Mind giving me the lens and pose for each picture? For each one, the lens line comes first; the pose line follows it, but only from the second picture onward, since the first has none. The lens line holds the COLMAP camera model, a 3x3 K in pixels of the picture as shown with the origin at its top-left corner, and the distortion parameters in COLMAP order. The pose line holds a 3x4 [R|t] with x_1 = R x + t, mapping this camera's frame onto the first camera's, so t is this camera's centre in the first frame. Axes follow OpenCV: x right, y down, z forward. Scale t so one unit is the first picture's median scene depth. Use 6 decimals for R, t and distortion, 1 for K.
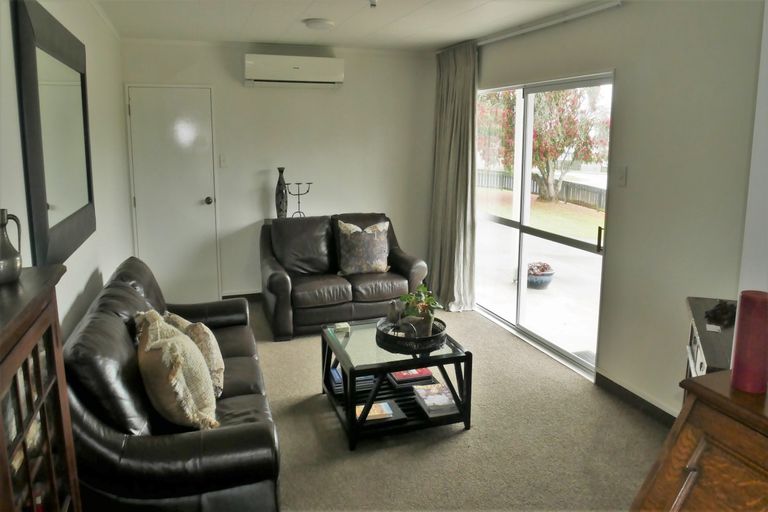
lens RADIAL K [[601.1, 0, 386.0], [0, 601.1, 233.8], [0, 0, 1]] dist [-0.059097, -0.013437]
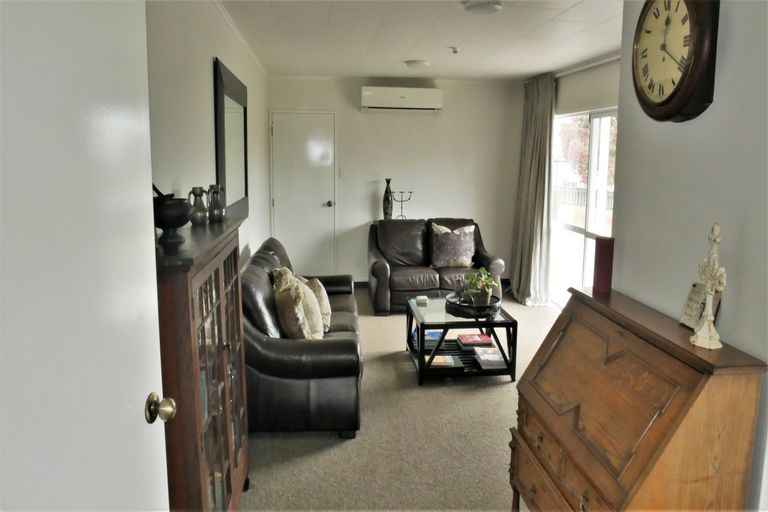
lens RADIAL K [[601.1, 0, 385.2], [0, 601.1, 255.1], [0, 0, 1]] dist [-0.059097, -0.013437]
pose [[0.978342, 0.042579, -0.202569, 0.086990], [-0.041848, 0.999093, 0.007892, 0.042421], [0.202721, 0.000756, 0.979236, -0.235102]]
